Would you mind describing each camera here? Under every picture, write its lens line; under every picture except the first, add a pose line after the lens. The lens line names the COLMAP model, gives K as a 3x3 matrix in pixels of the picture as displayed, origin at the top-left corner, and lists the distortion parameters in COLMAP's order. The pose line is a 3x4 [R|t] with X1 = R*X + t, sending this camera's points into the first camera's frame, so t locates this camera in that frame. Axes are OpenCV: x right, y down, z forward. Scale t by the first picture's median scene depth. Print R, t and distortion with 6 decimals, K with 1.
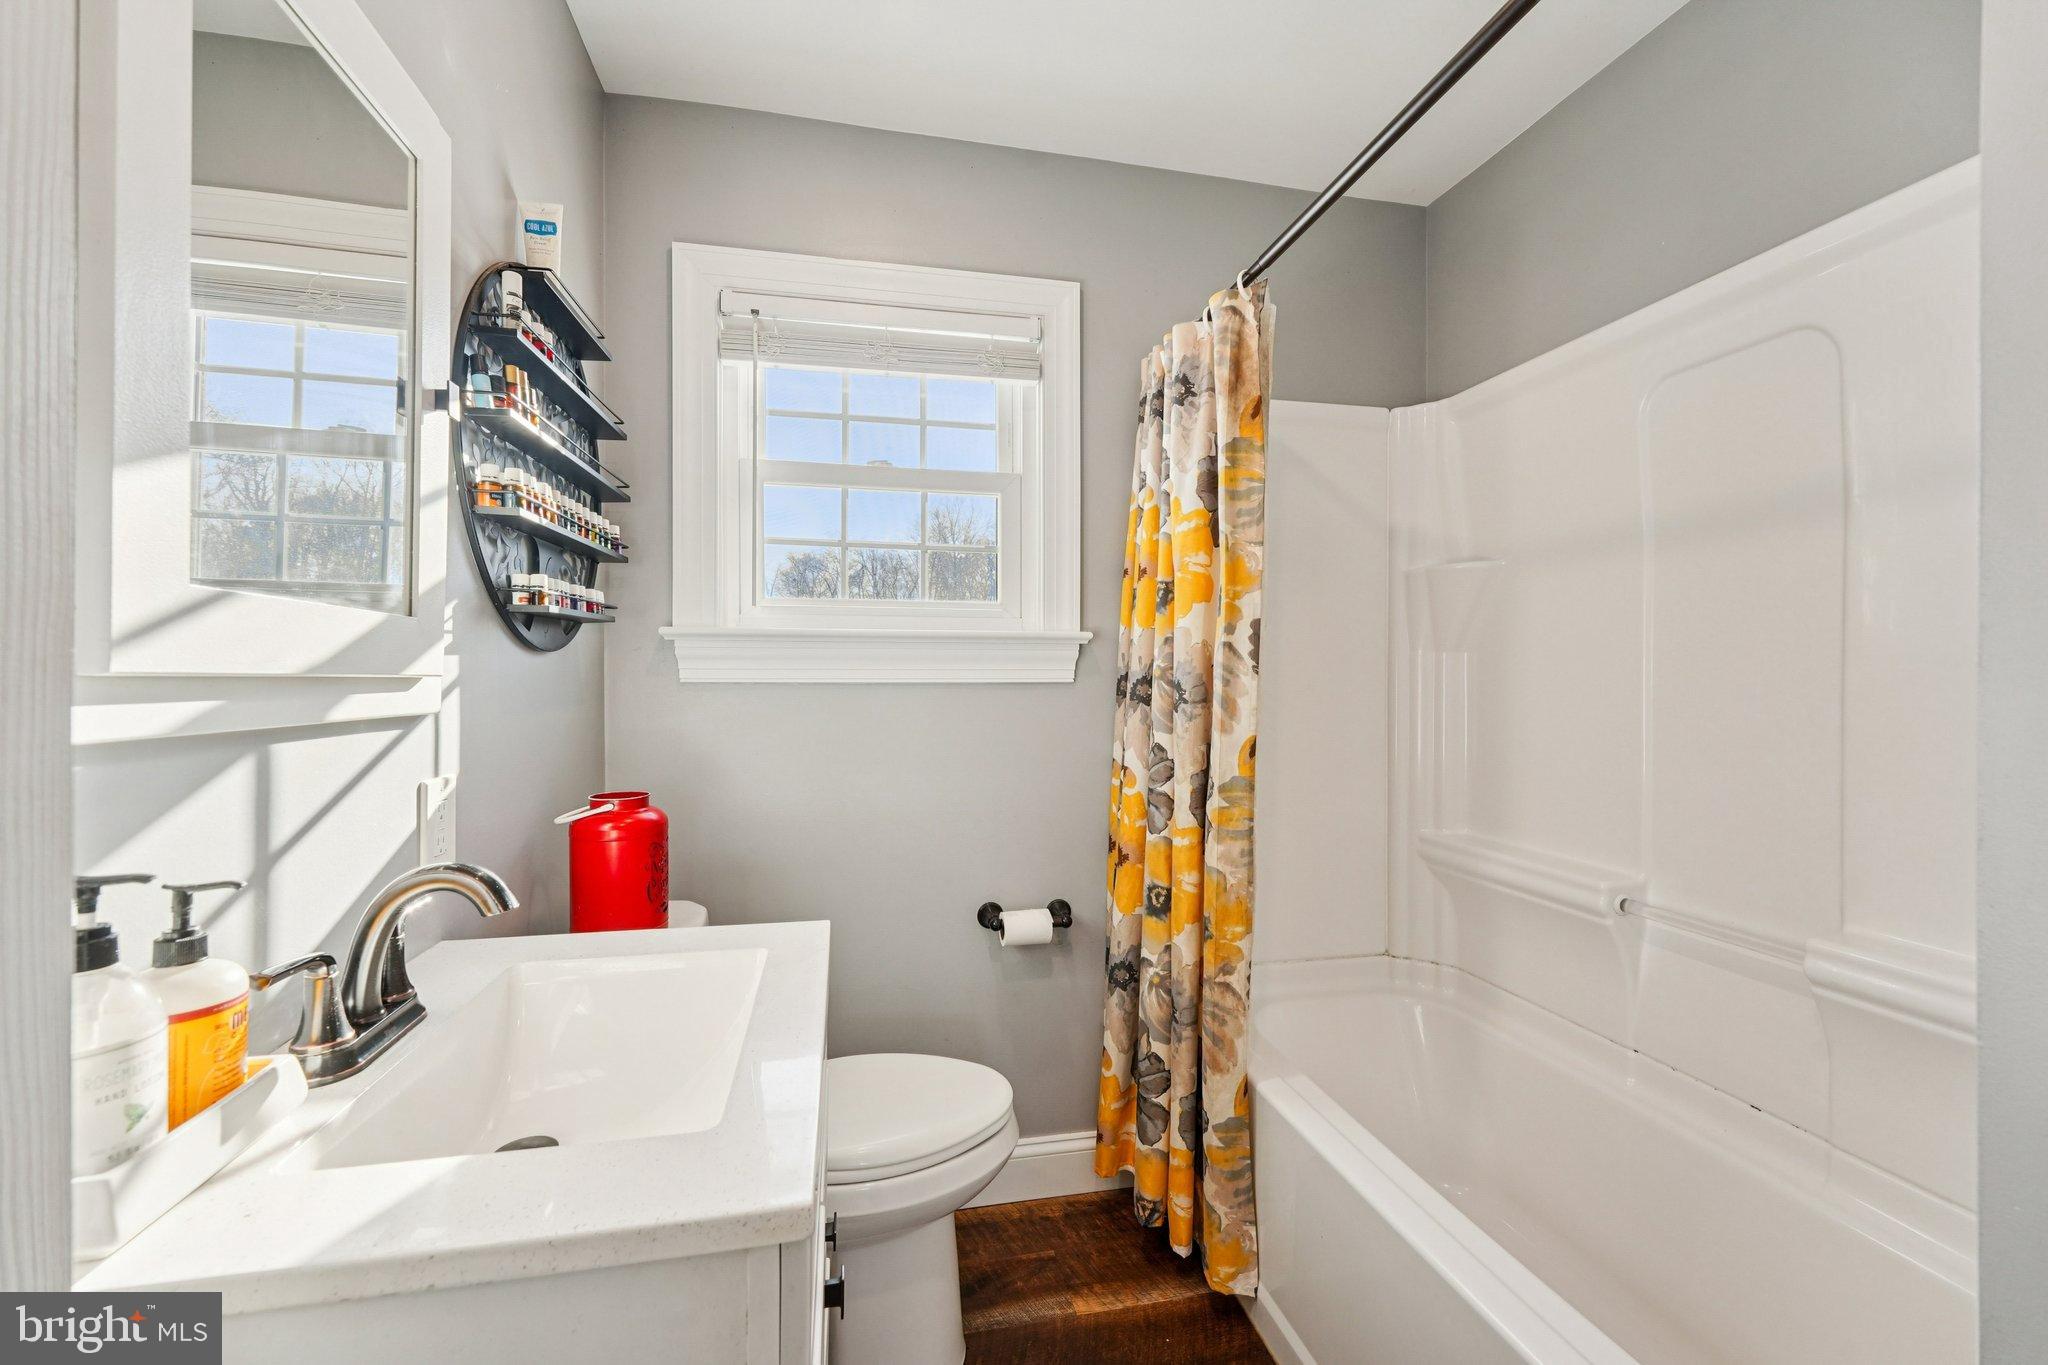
lens RADIAL K [[819.4, 0, 1014.7], [0, 819.4, 678.4], [0, 0, 1]] dist [-0.000432, 0.000192]
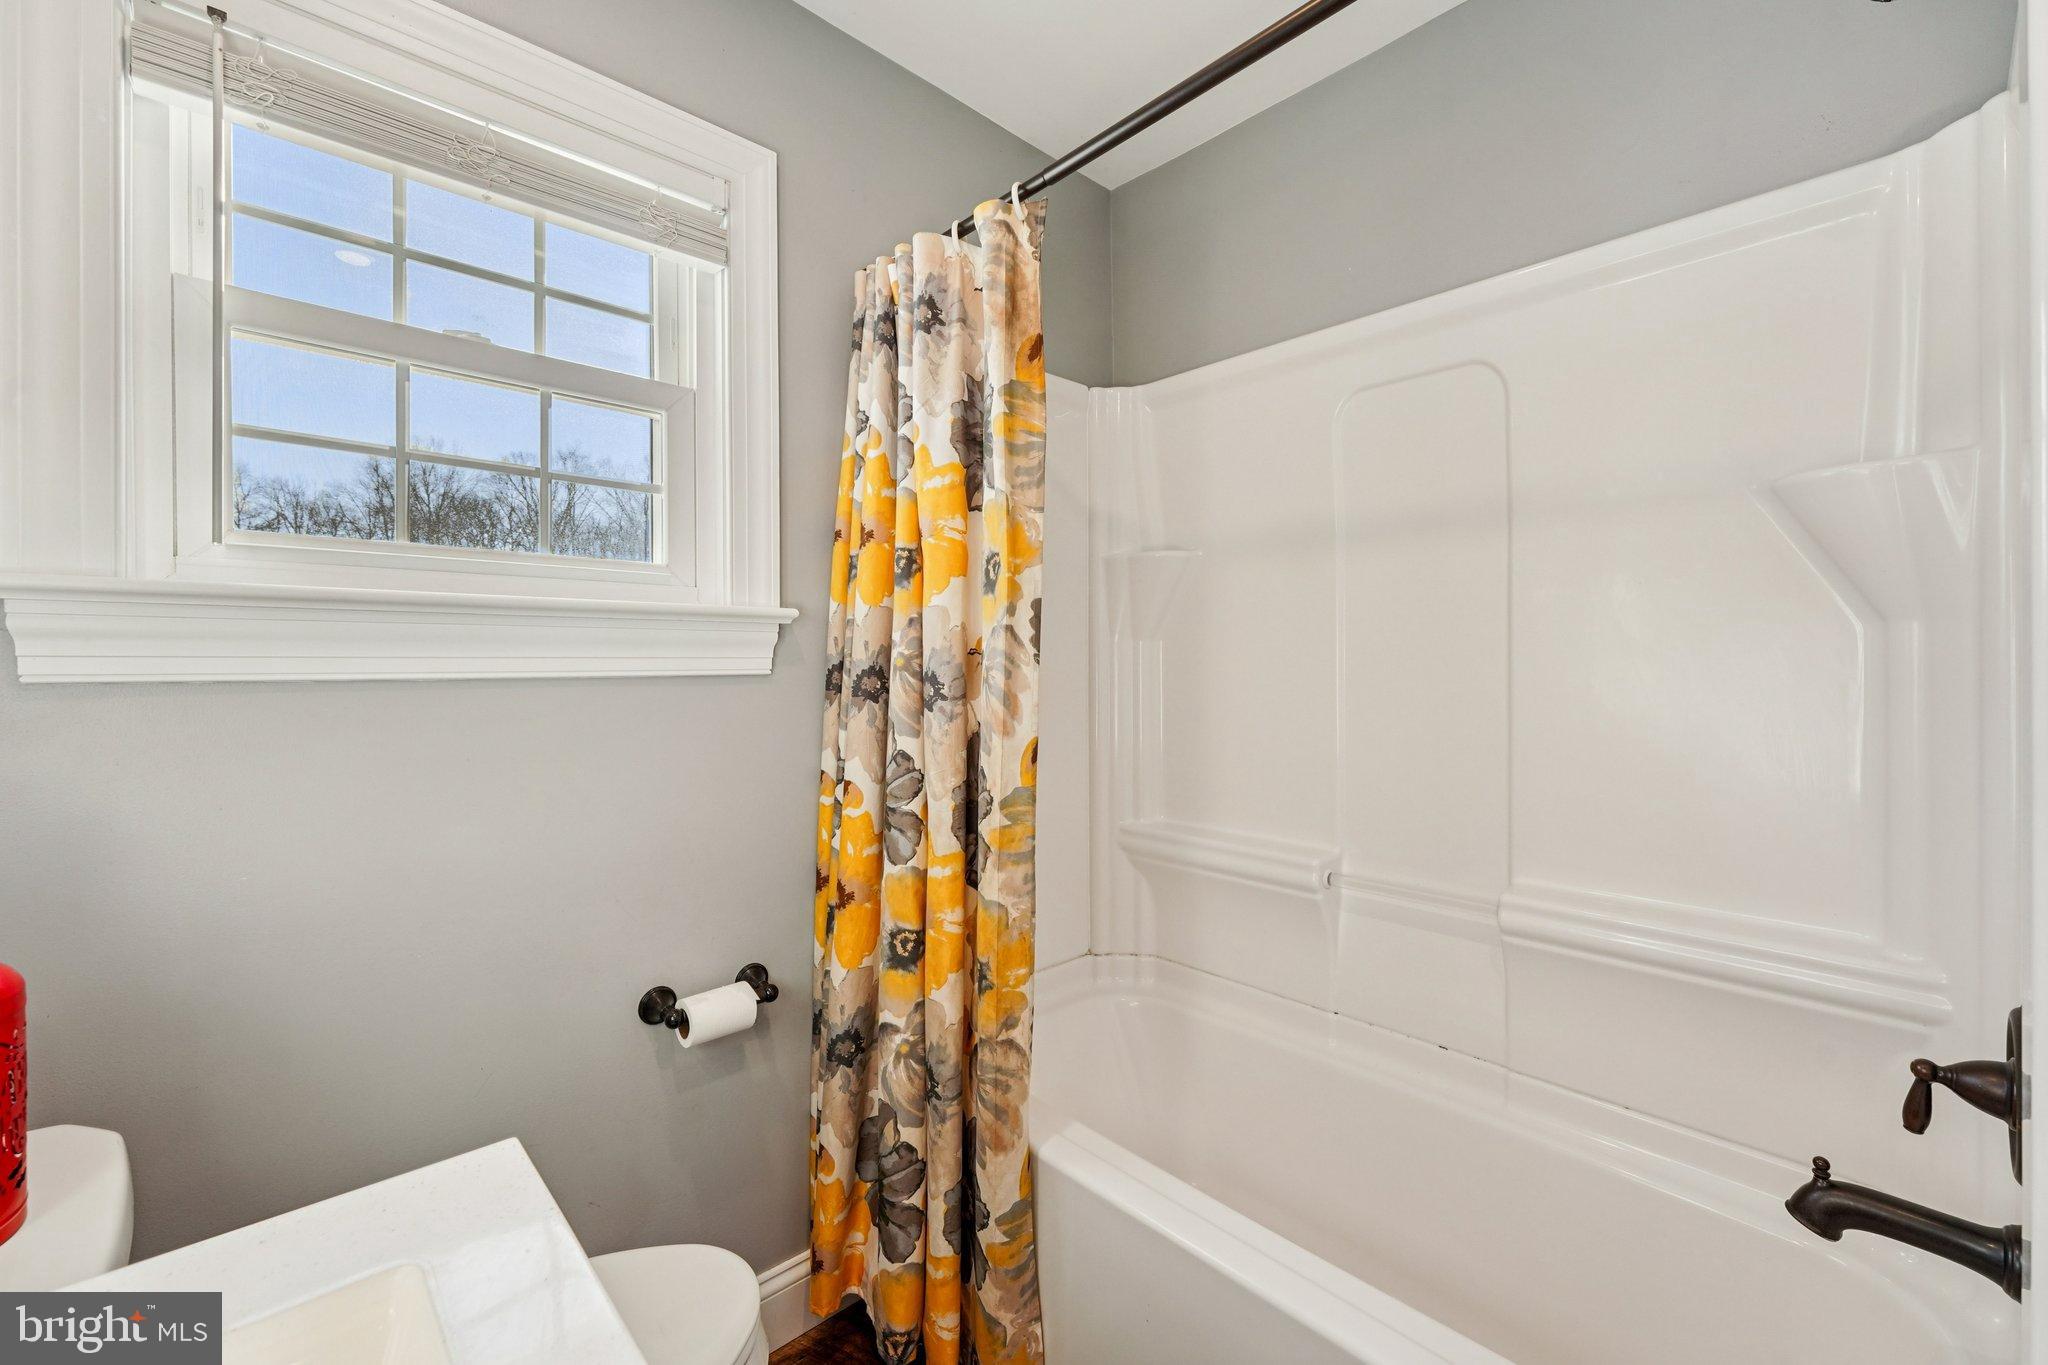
lens RADIAL K [[838.6, 0, 1024.7], [0, 838.6, 660.3], [0, 0, 1]] dist [-0.000713, -0.000045]
pose [[0.857617, -0.001450, 0.514286, -0.146177], [0.003314, 0.999991, -0.002707, -0.006138], [-0.514278, 0.004025, 0.857614, 0.243903]]
